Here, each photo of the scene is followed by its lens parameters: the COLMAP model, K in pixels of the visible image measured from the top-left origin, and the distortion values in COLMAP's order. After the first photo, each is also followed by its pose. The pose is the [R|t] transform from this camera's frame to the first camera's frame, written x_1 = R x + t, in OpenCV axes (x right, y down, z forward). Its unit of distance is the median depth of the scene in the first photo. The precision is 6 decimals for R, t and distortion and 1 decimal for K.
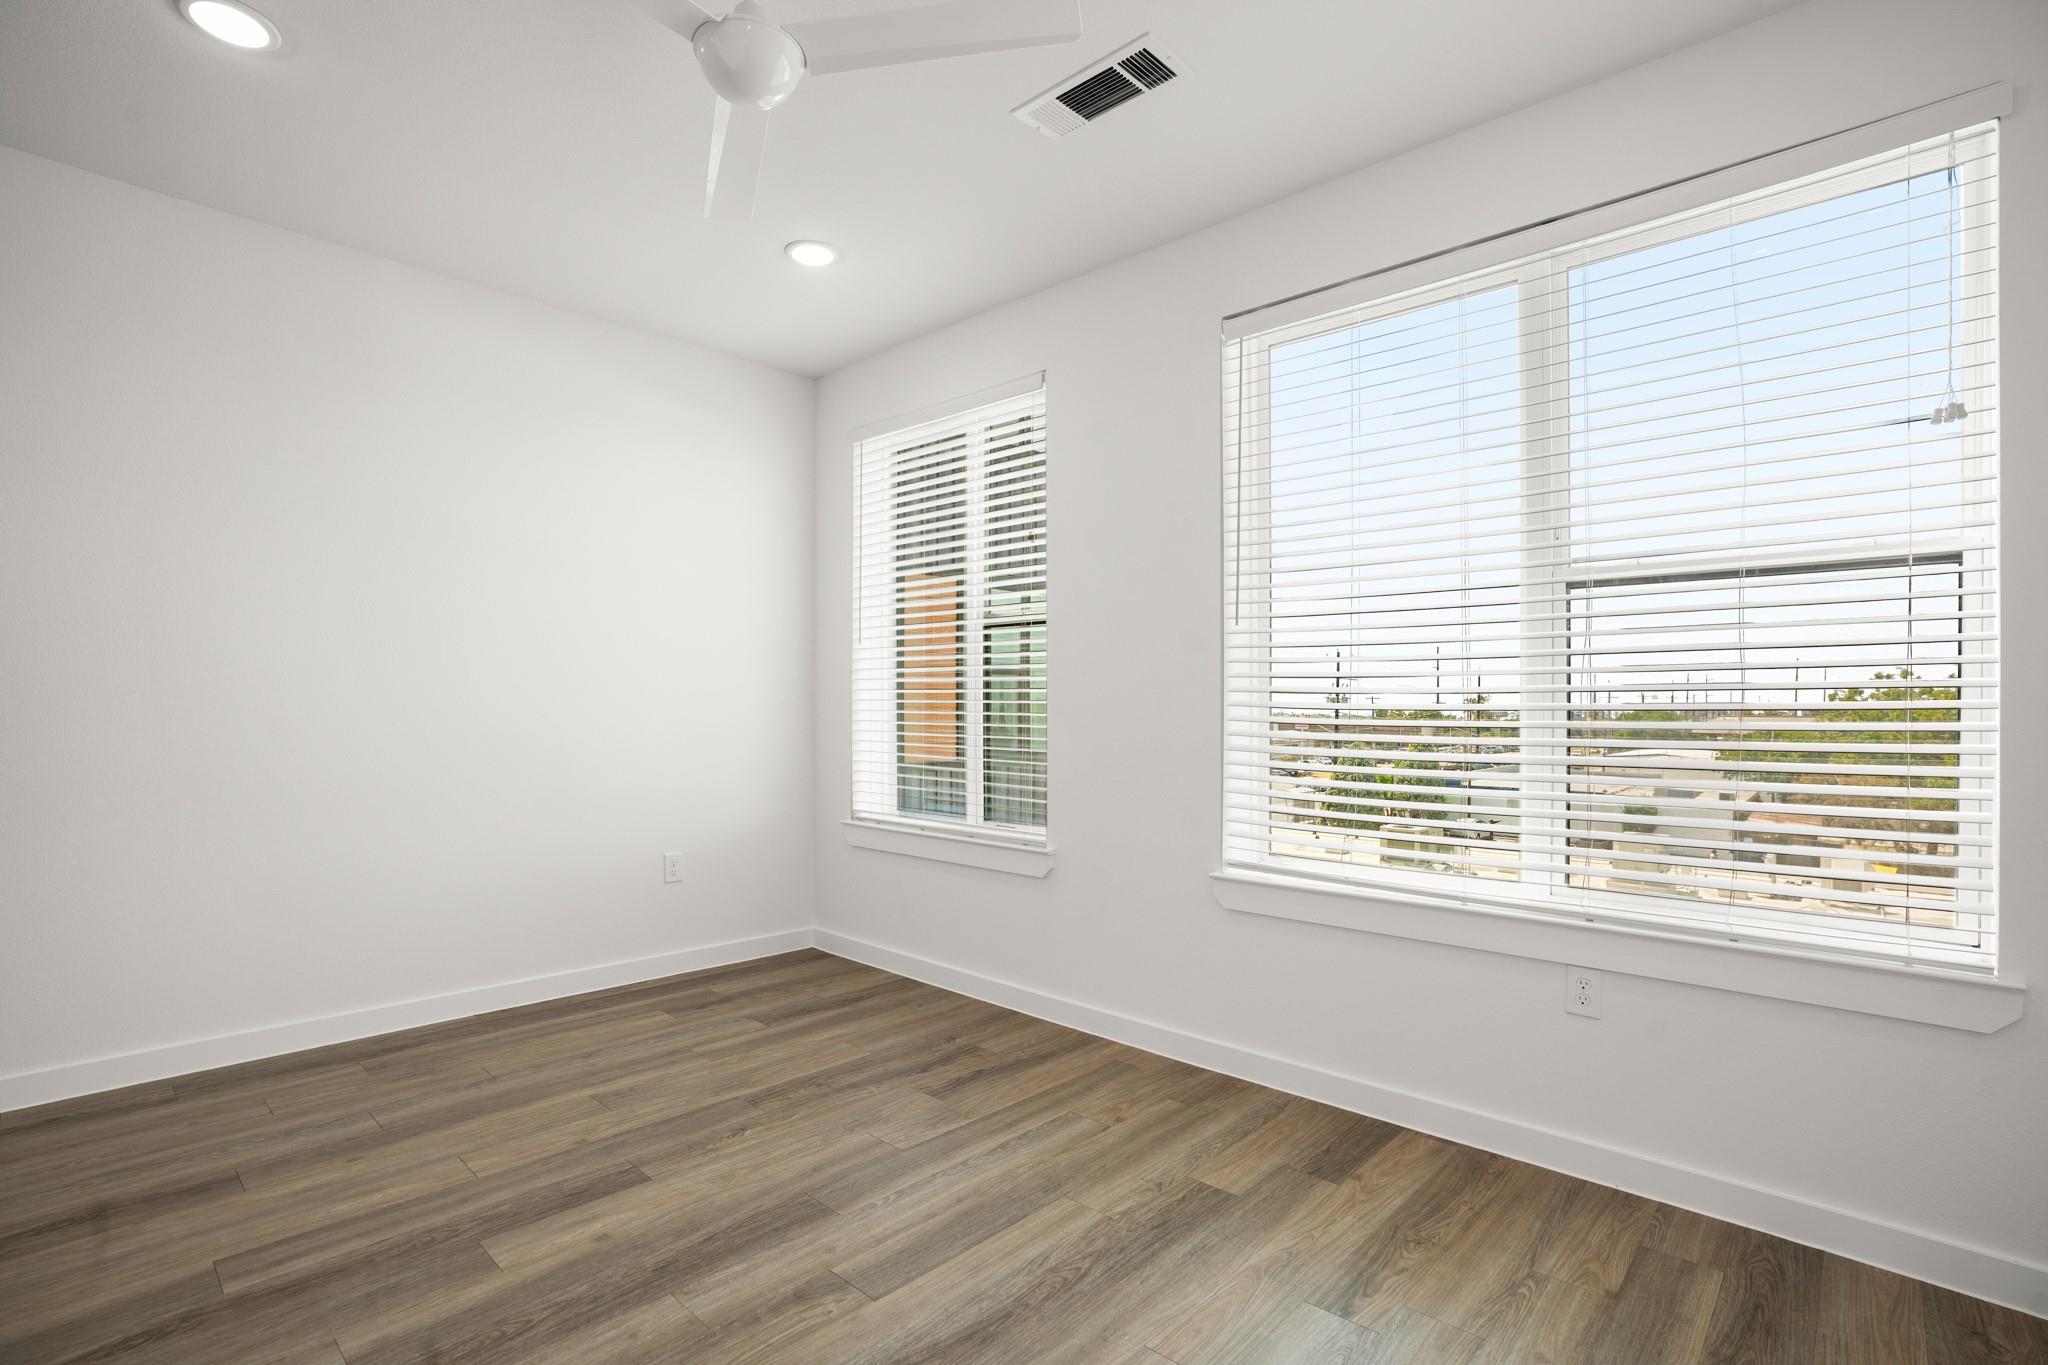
lens RADIAL K [[953.8, 0, 1024.2], [0, 953.8, 717.9], [0, 0, 1]] dist [-0.012495, 0.005796]
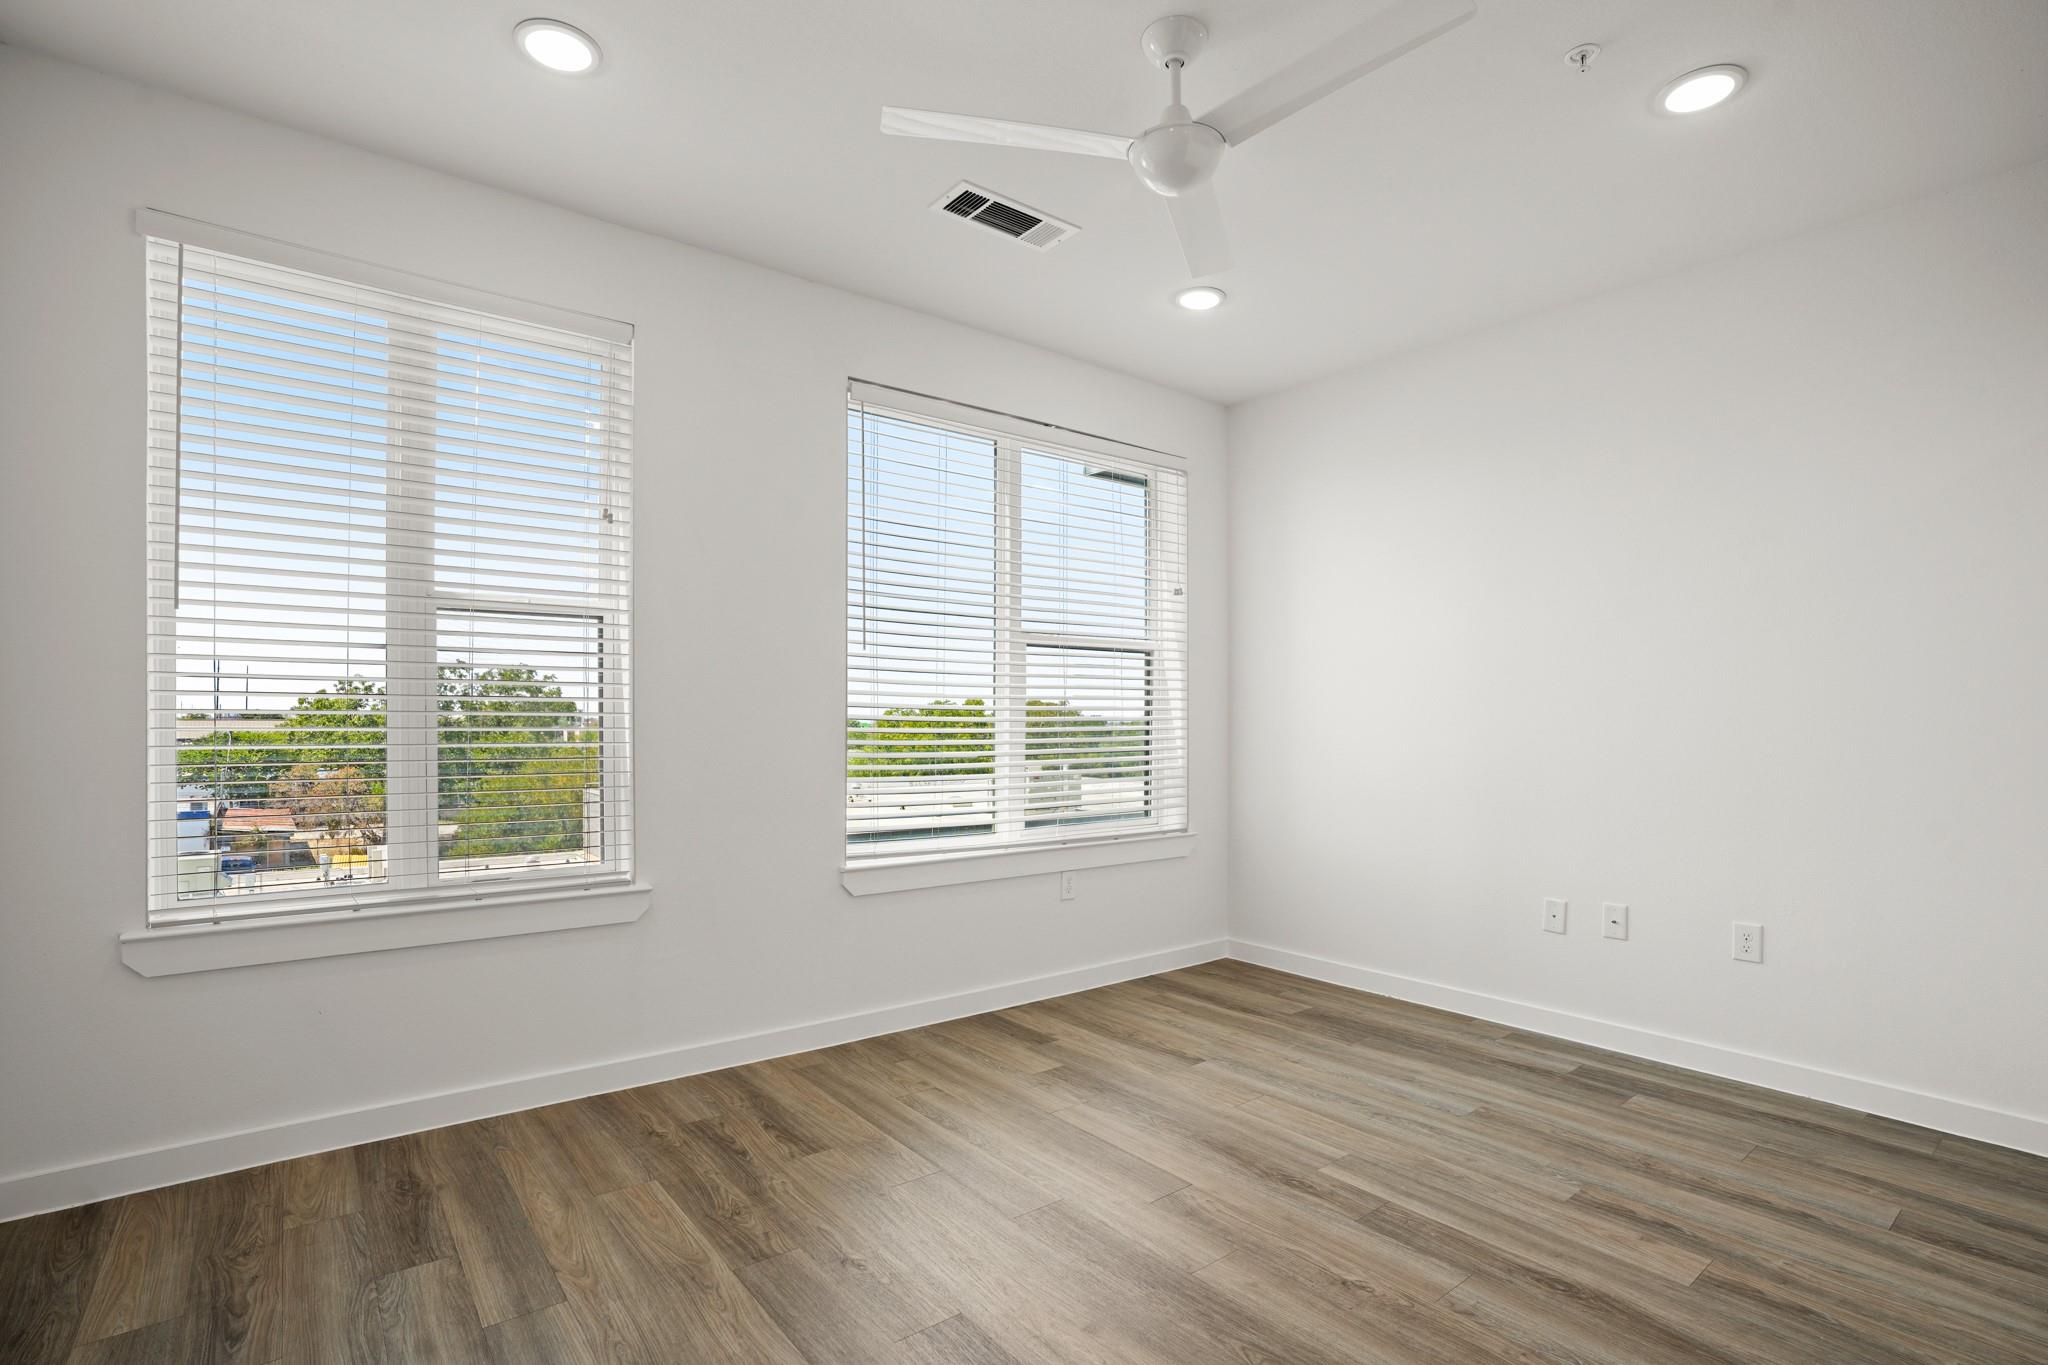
lens RADIAL K [[953.8, 0, 996.3], [0, 953.8, 745.1], [0, 0, 1]] dist [-0.012495, 0.005796]
pose [[0.194074, -0.029994, 0.980528, -0.939617], [0.009418, 0.999543, 0.028712, -0.014292], [-0.980942, 0.003663, 0.194268, 0.657051]]
